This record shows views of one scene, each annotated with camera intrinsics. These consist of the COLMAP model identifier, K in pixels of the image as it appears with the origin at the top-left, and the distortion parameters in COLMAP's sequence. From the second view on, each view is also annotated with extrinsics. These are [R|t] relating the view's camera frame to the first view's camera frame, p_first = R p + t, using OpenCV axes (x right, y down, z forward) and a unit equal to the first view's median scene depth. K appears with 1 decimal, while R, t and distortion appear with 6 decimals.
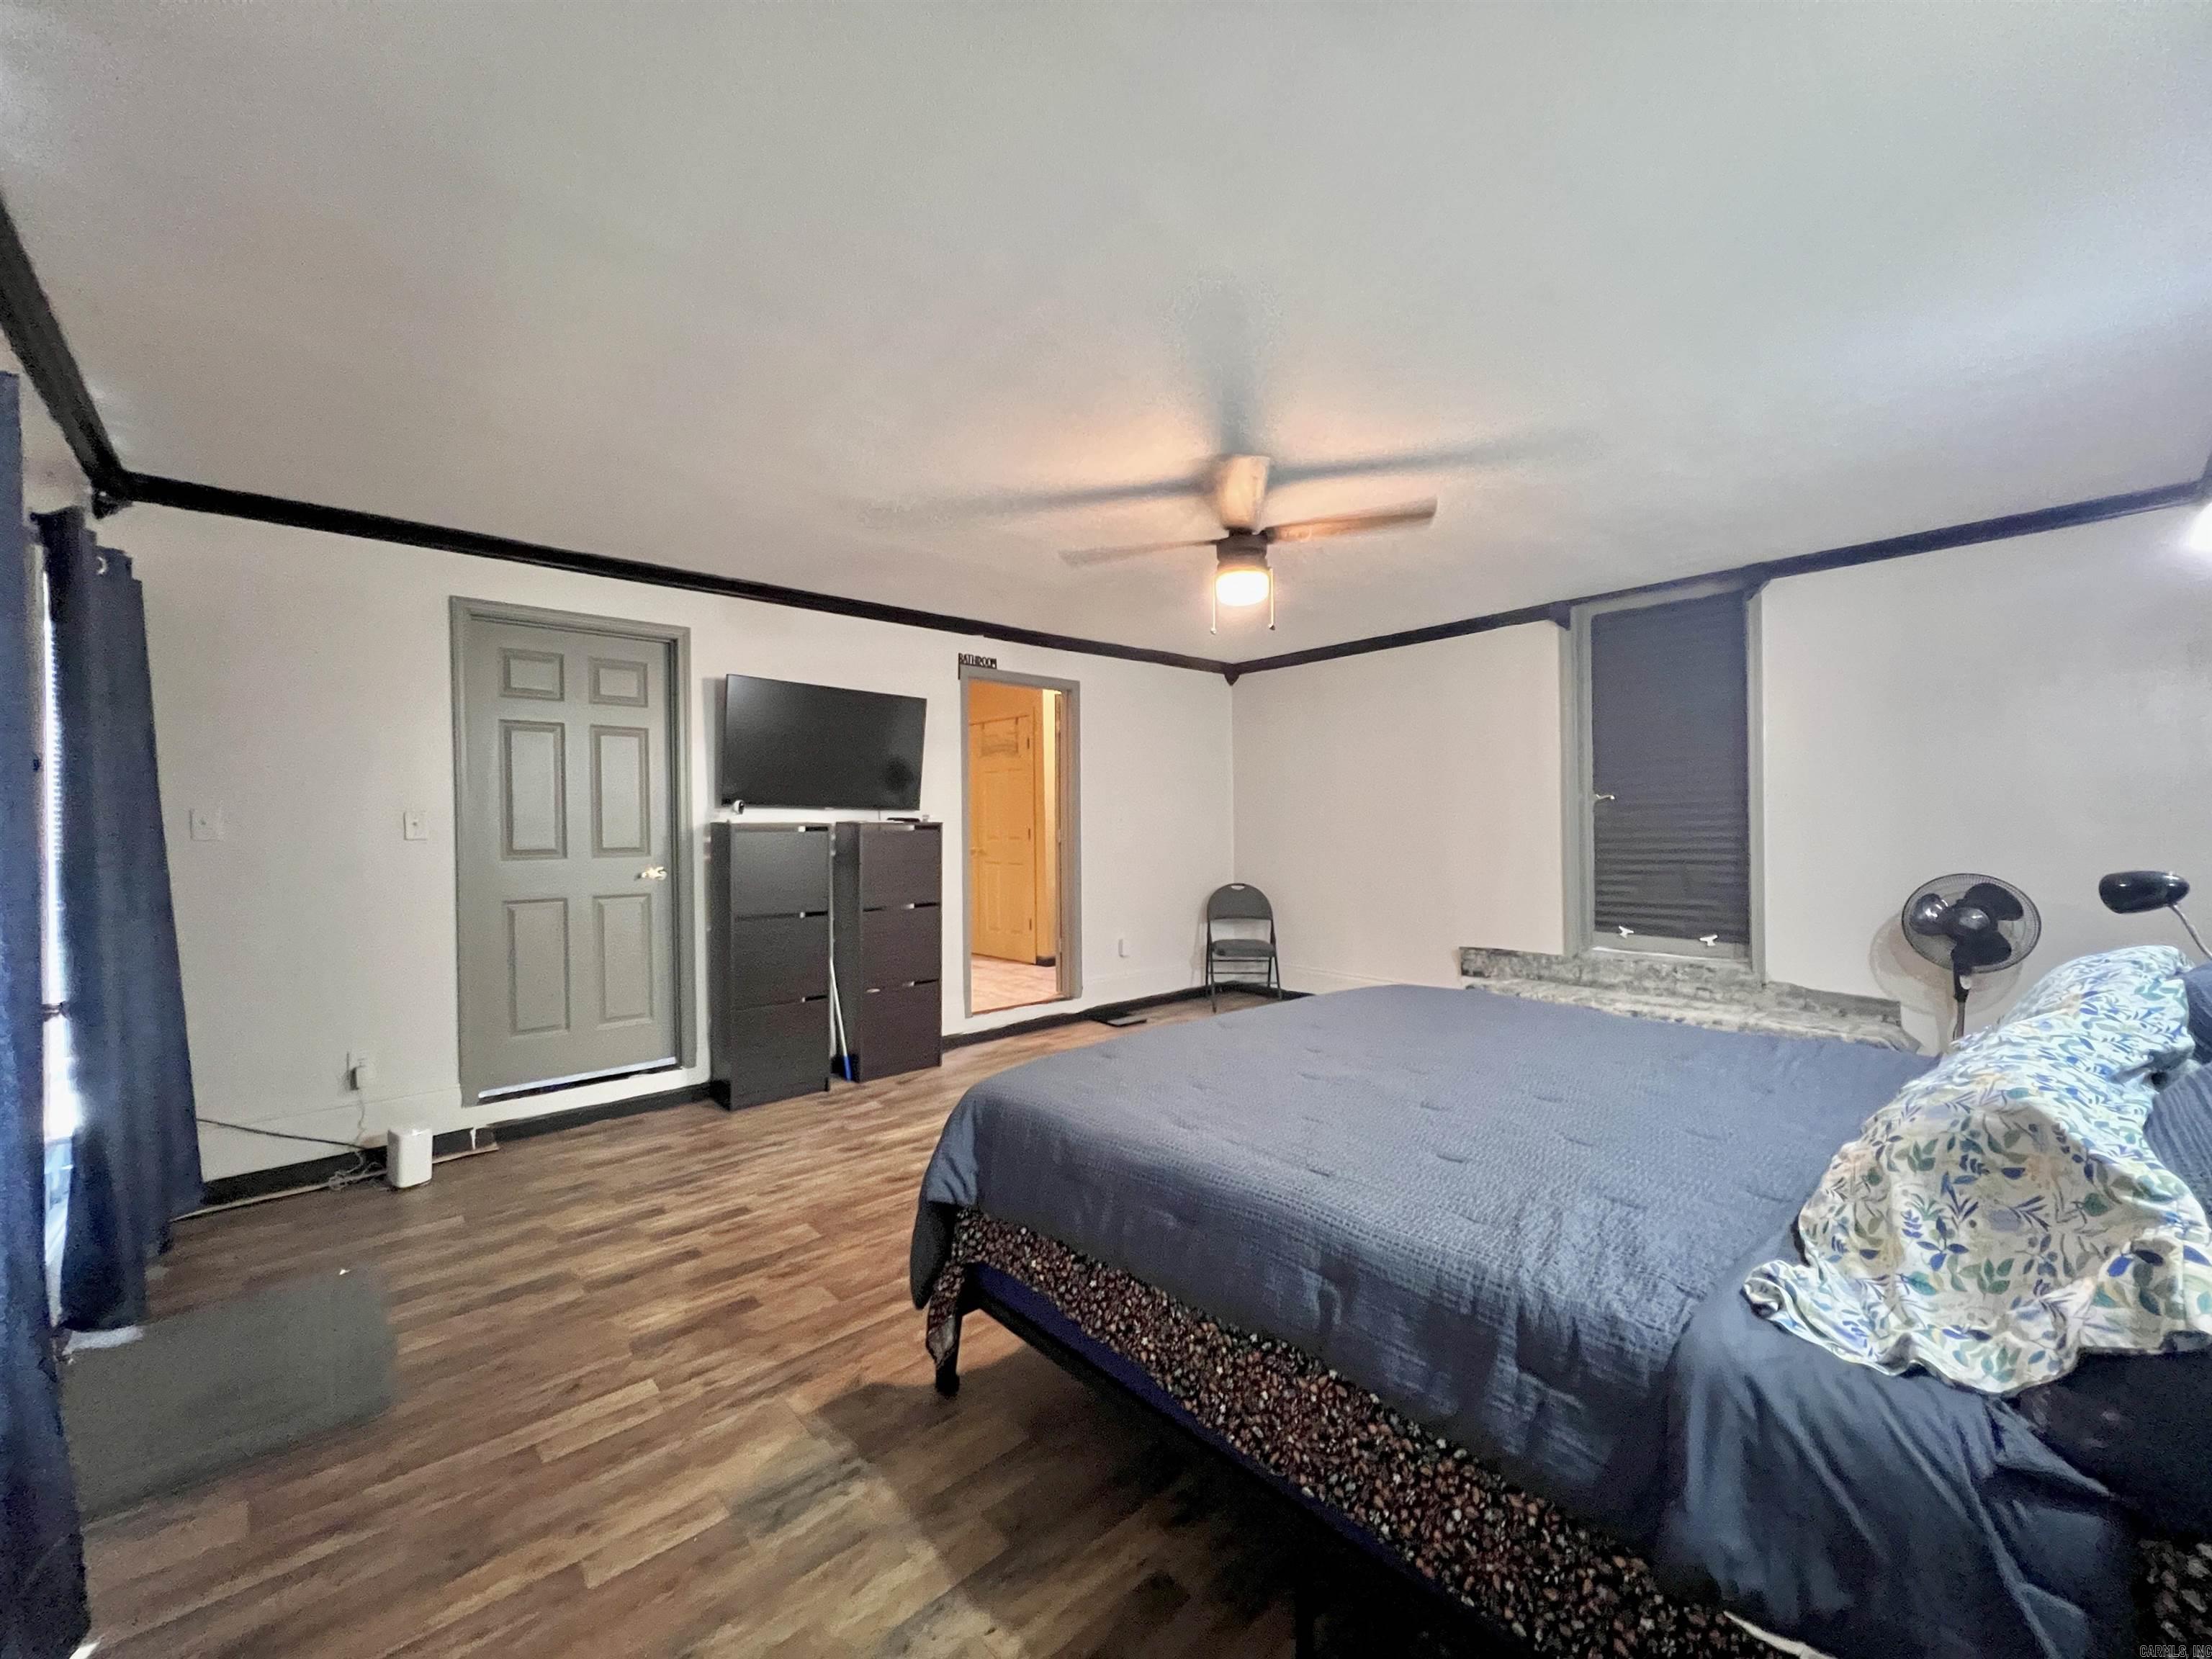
lens RADIAL K [[888.6, 0, 1101.2], [0, 888.6, 832.1], [0, 0, 1]] dist [-0.001871, 0.000686]
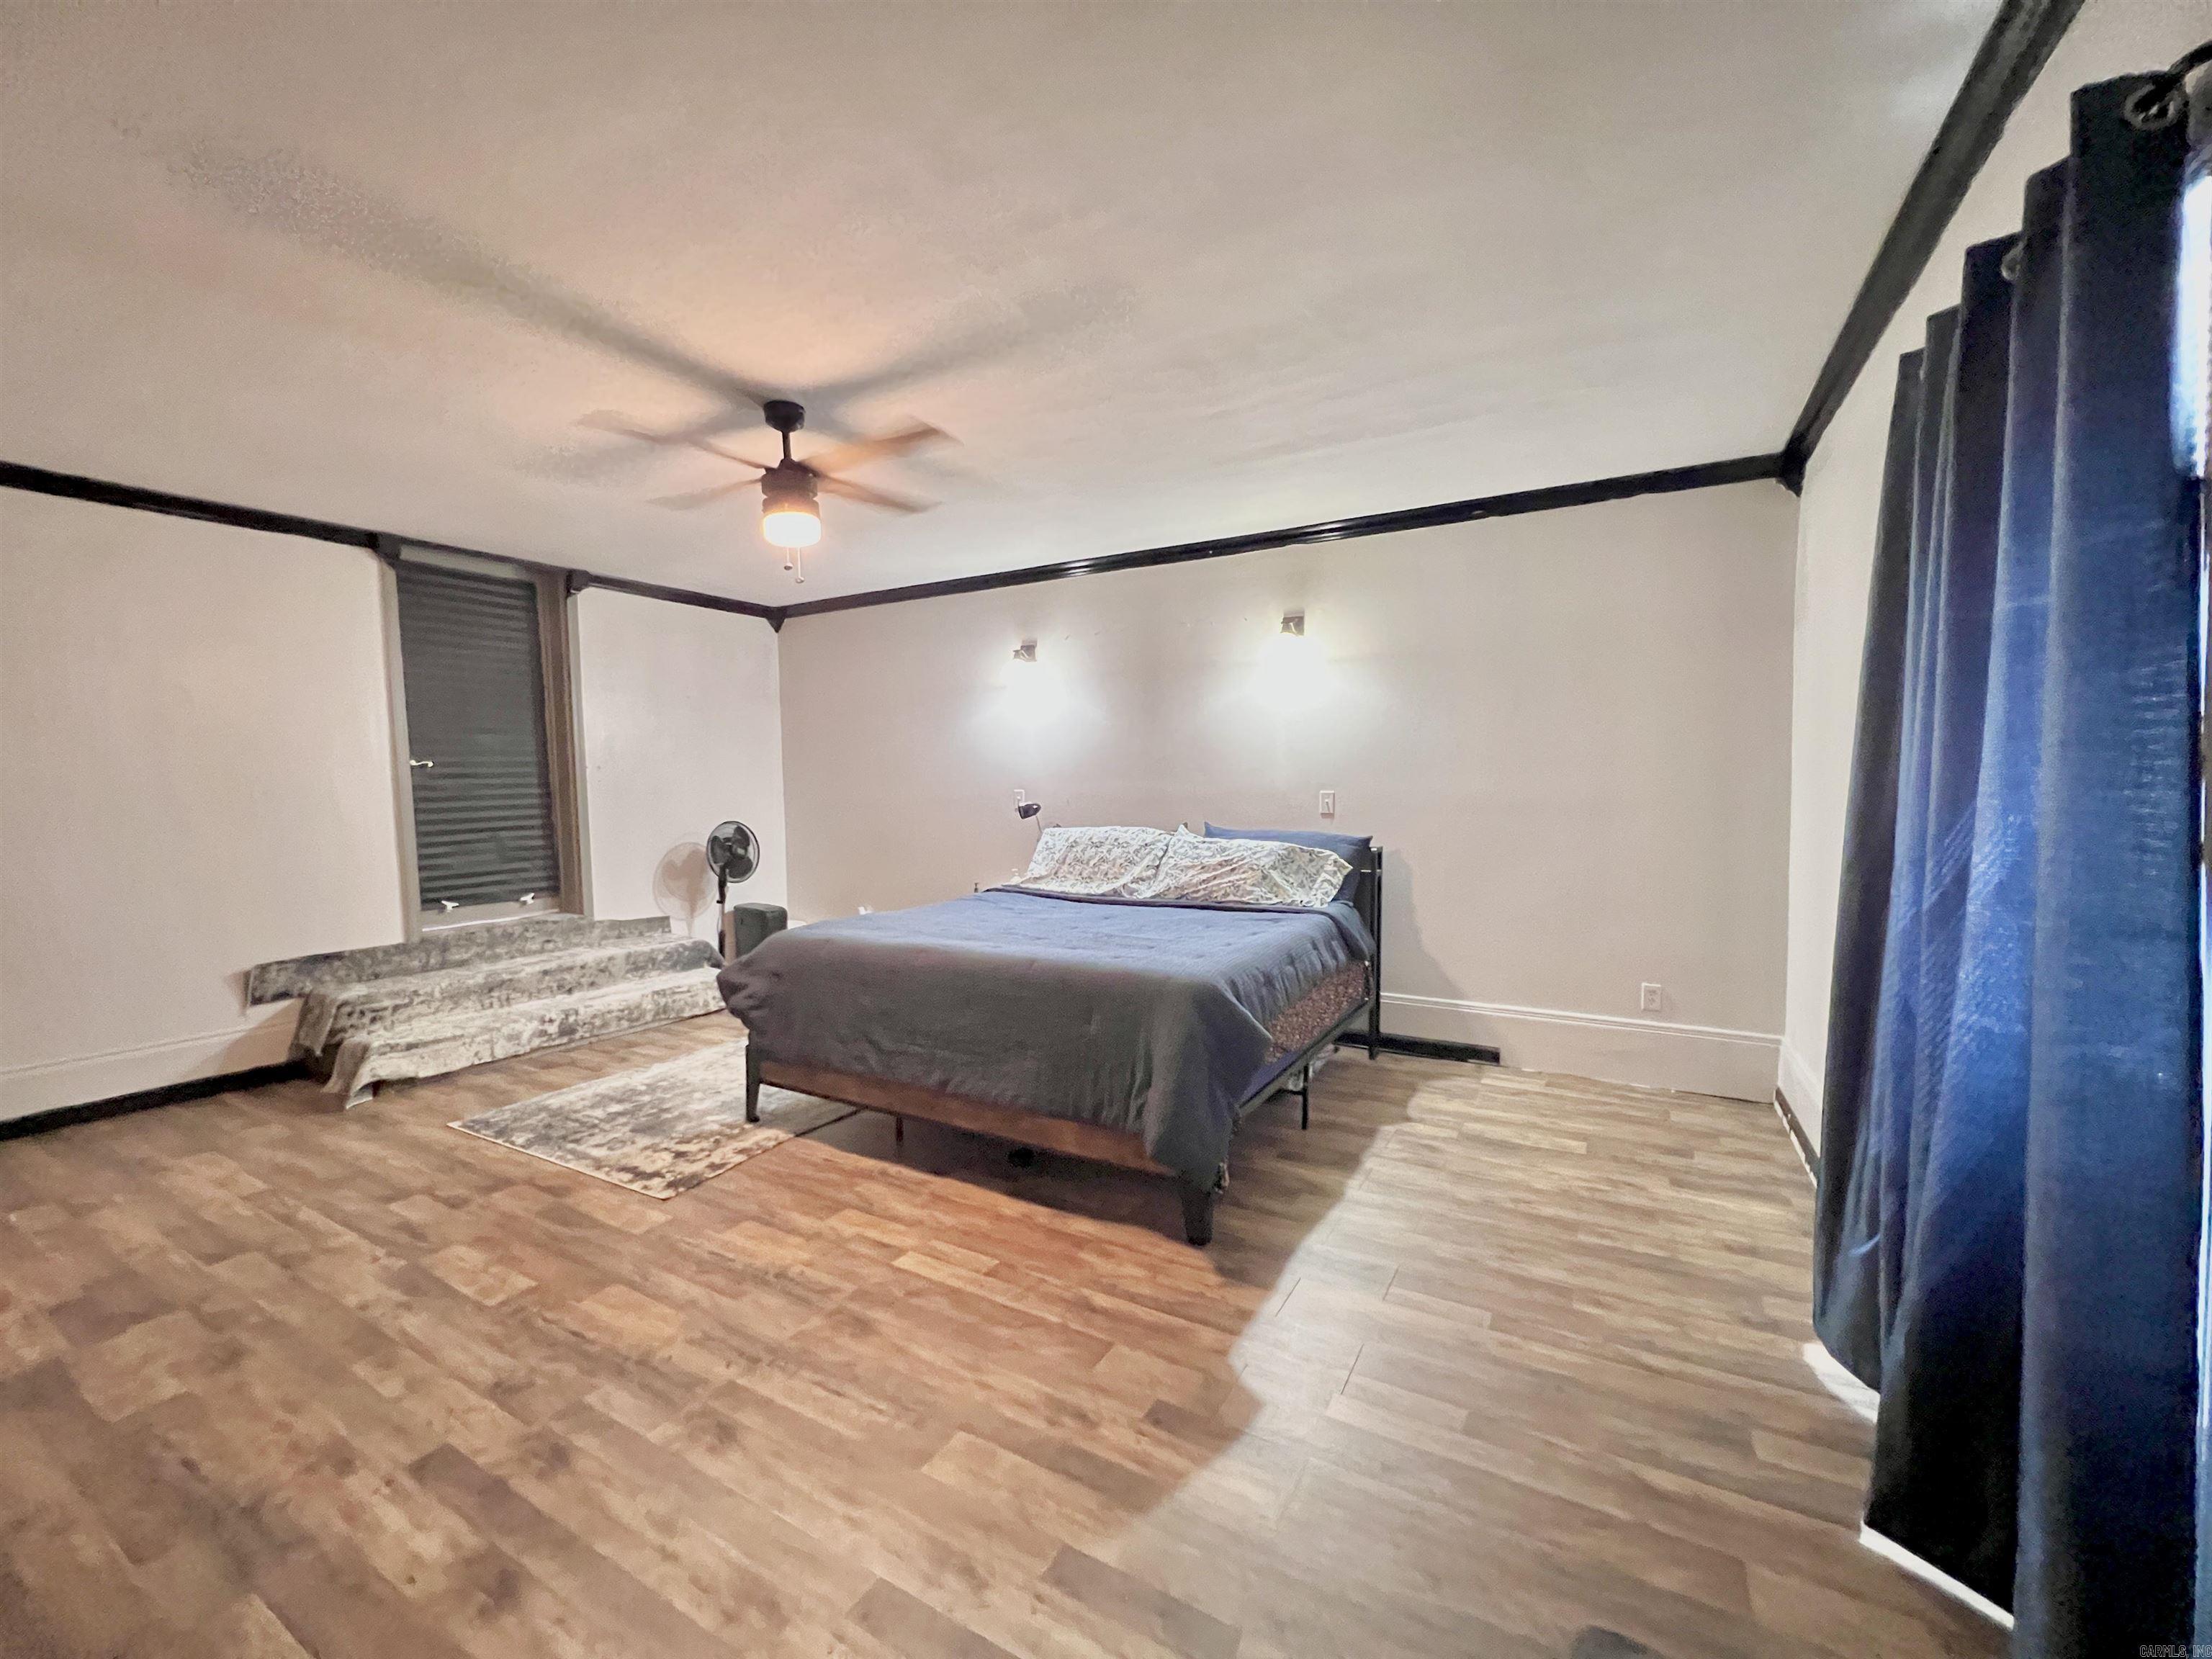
lens RADIAL K [[888.6, 0, 1100.0], [0, 888.6, 829.2], [0, 0, 1]] dist [-0.001871, 0.000686]
pose [[-0.307379, -0.036491, 0.950887, -0.598956], [0.024523, 0.998629, 0.046250, 0.003412], [-0.951271, 0.037535, -0.306063, 0.702875]]
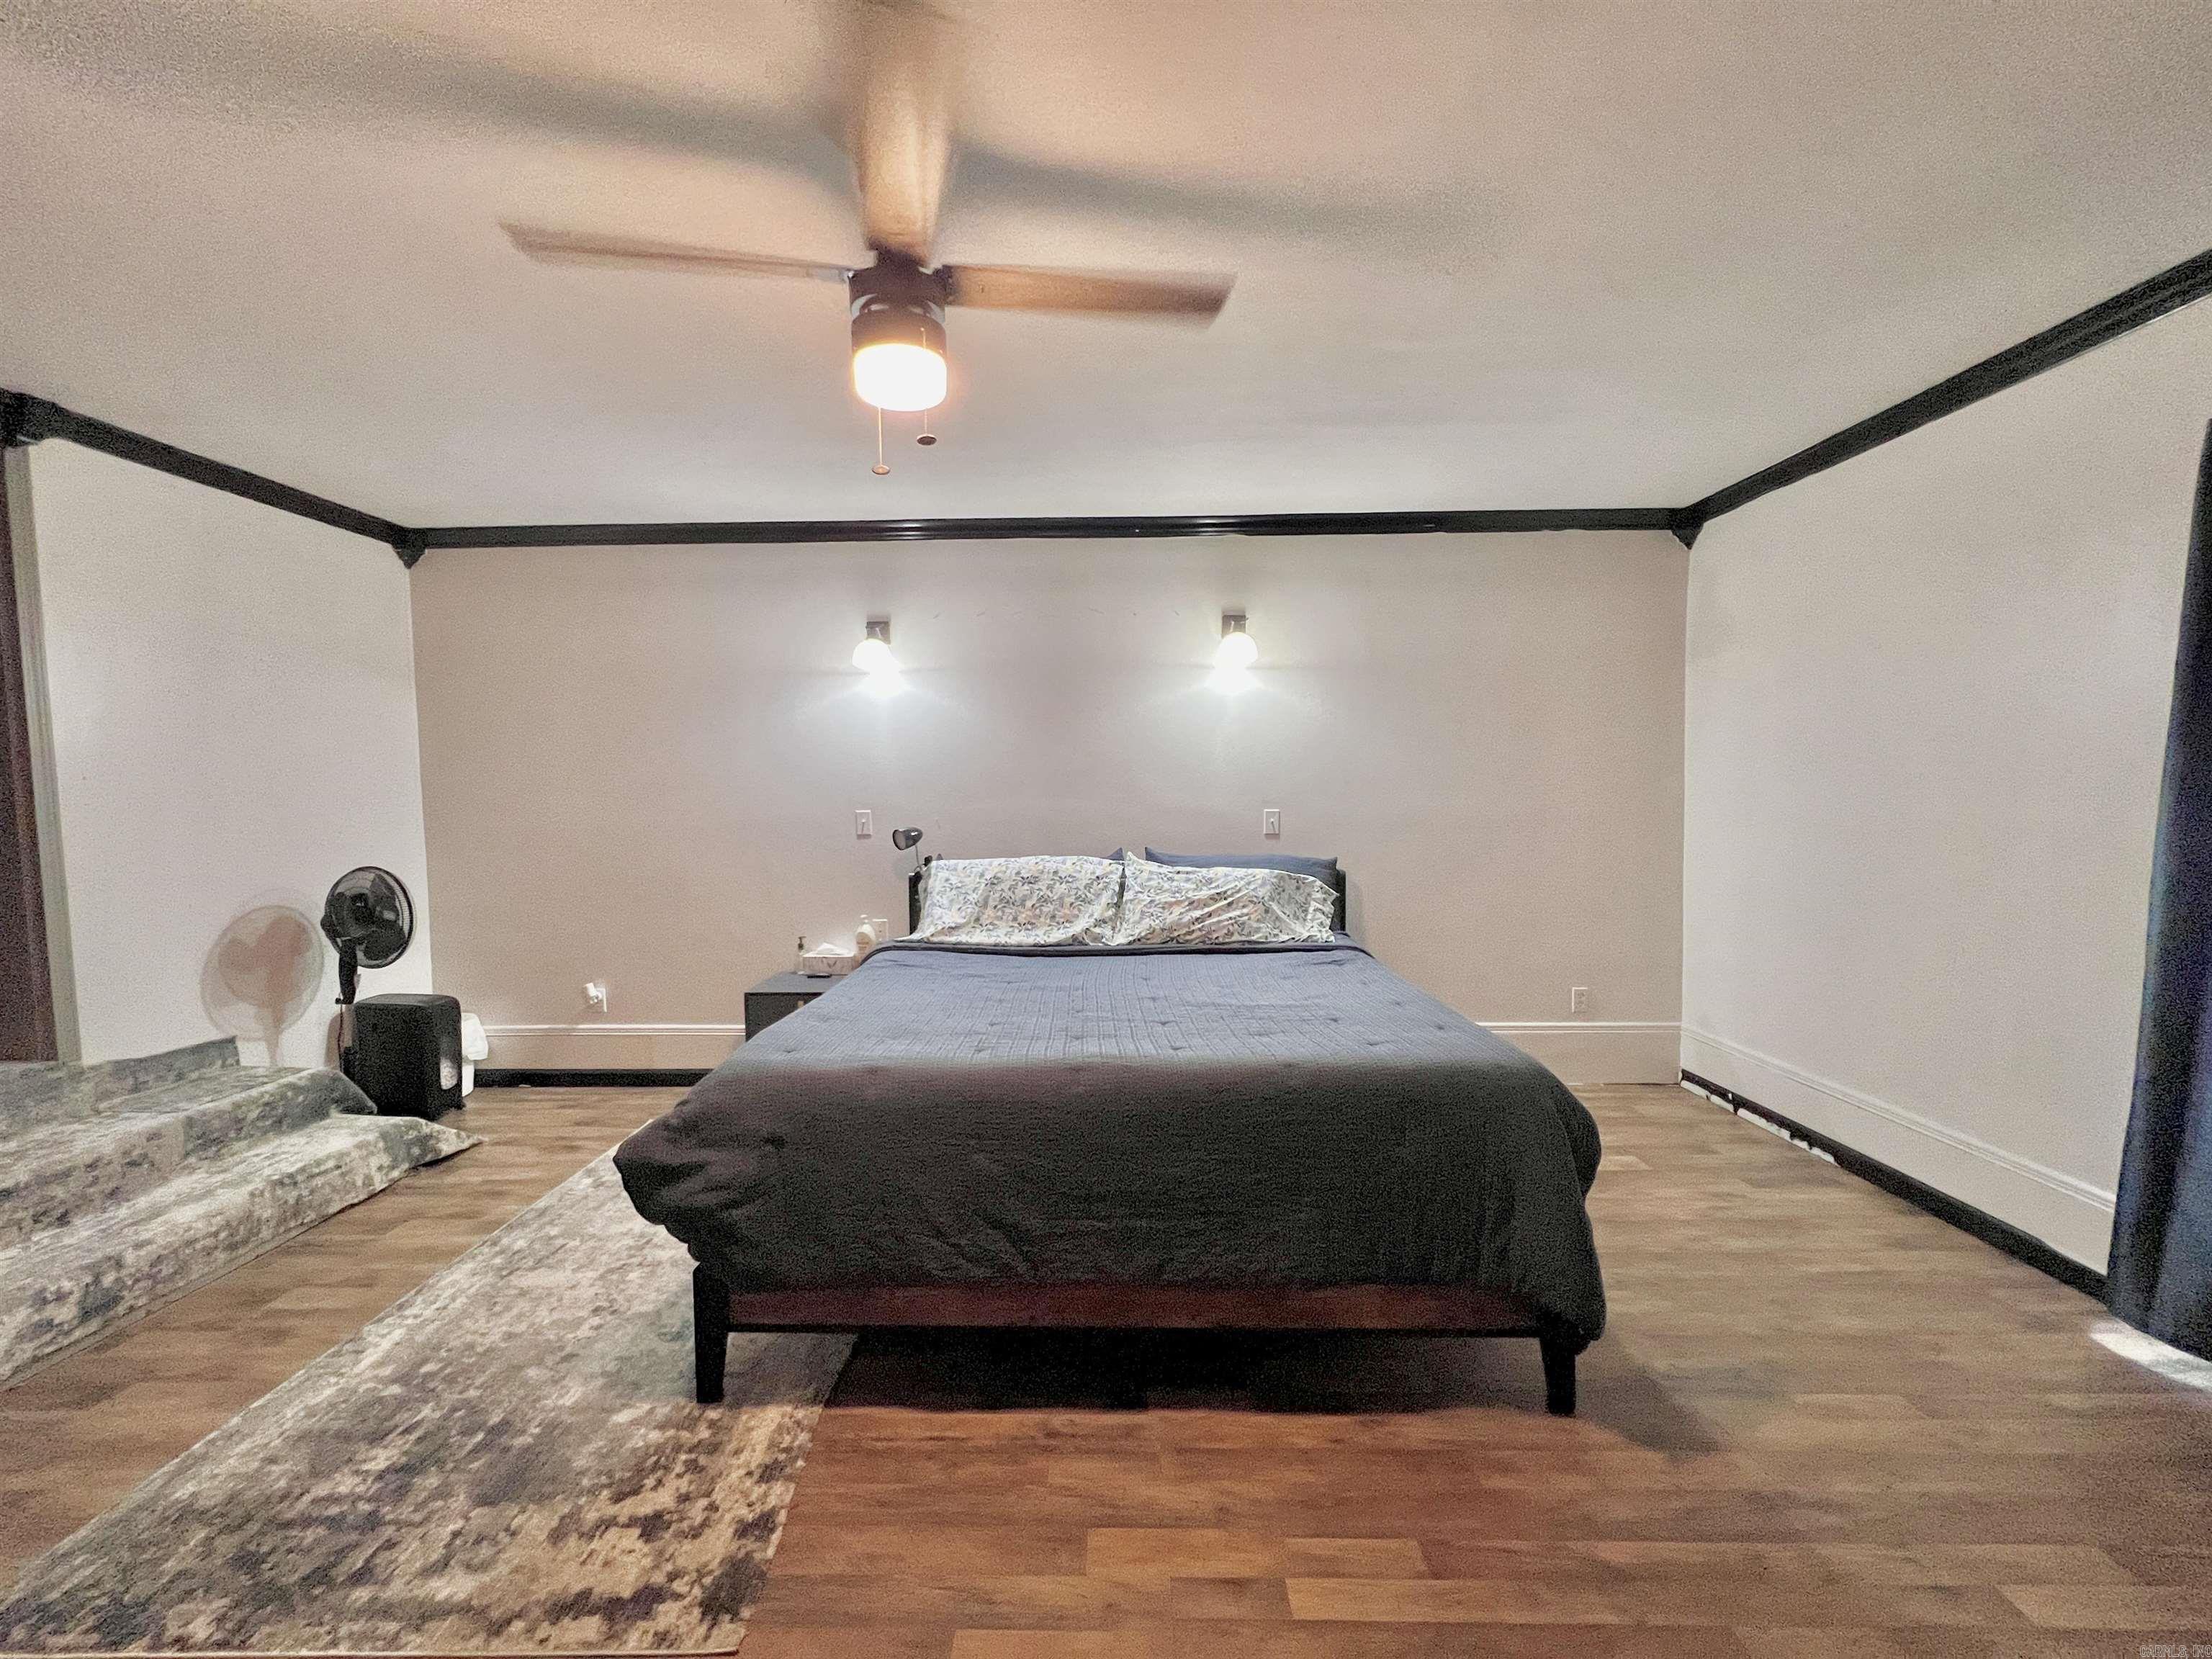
lens RADIAL K [[888.6, 0, 1100.6], [0, 888.6, 824.8], [0, 0, 1]] dist [-0.001871, 0.000686]
pose [[-0.727742, -0.012964, 0.685728, -0.216046], [0.025386, 0.998627, 0.045821, -0.018042], [-0.685381, 0.050754, -0.726414, 0.942687]]
